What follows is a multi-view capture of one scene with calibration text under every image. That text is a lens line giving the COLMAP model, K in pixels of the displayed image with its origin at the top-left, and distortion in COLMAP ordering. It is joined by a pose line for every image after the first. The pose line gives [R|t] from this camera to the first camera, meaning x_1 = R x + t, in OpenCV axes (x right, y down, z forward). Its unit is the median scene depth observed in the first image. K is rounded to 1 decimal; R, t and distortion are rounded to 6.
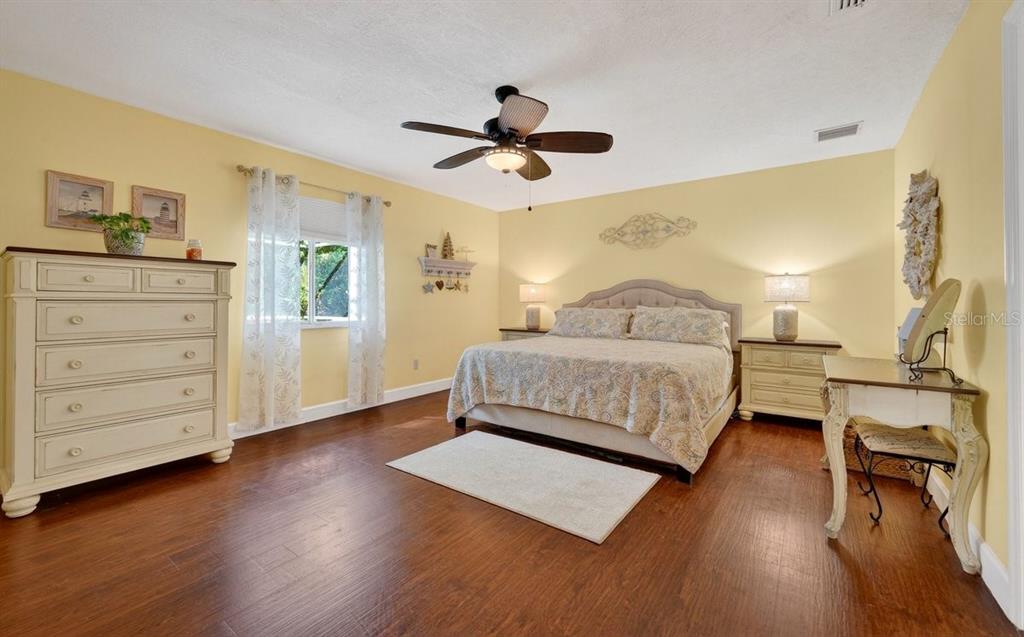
lens RADIAL K [[418.8, 0, 507.9], [0, 418.8, 300.8], [0, 0, 1]] dist [0.001420, 0.000118]
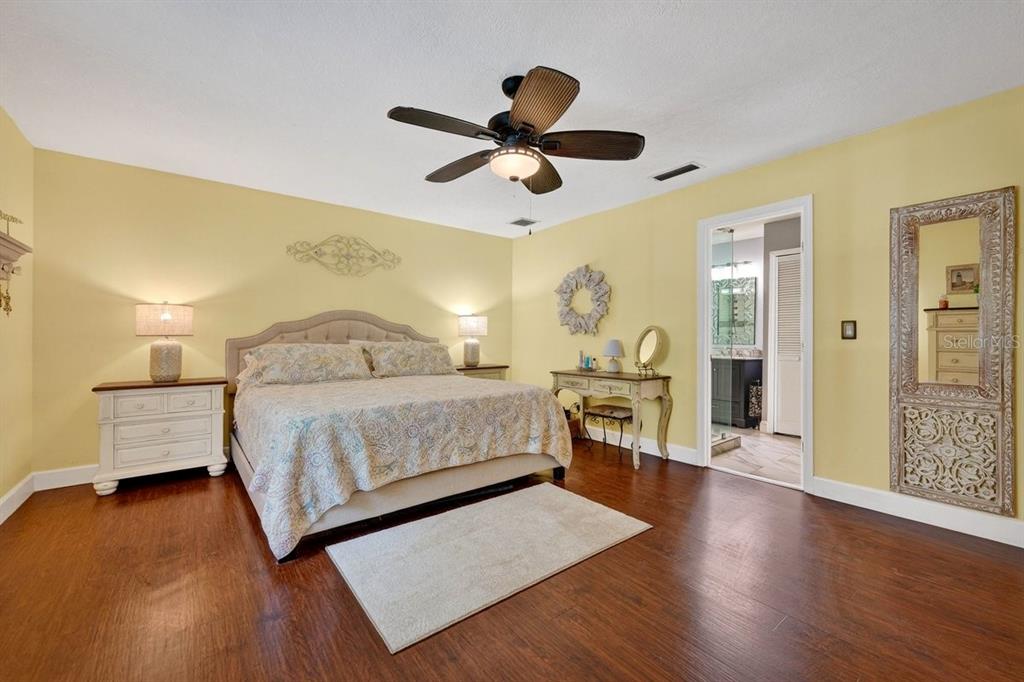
lens RADIAL K [[413.7, 0, 514.5], [0, 413.7, 346.0], [0, 0, 1]] dist [-0.000678, -0.000225]
pose [[0.254494, -0.018979, 0.966888, -0.549278], [-0.005899, 0.999758, 0.021177, 0.004537], [-0.967056, -0.011093, 0.254321, 0.556536]]
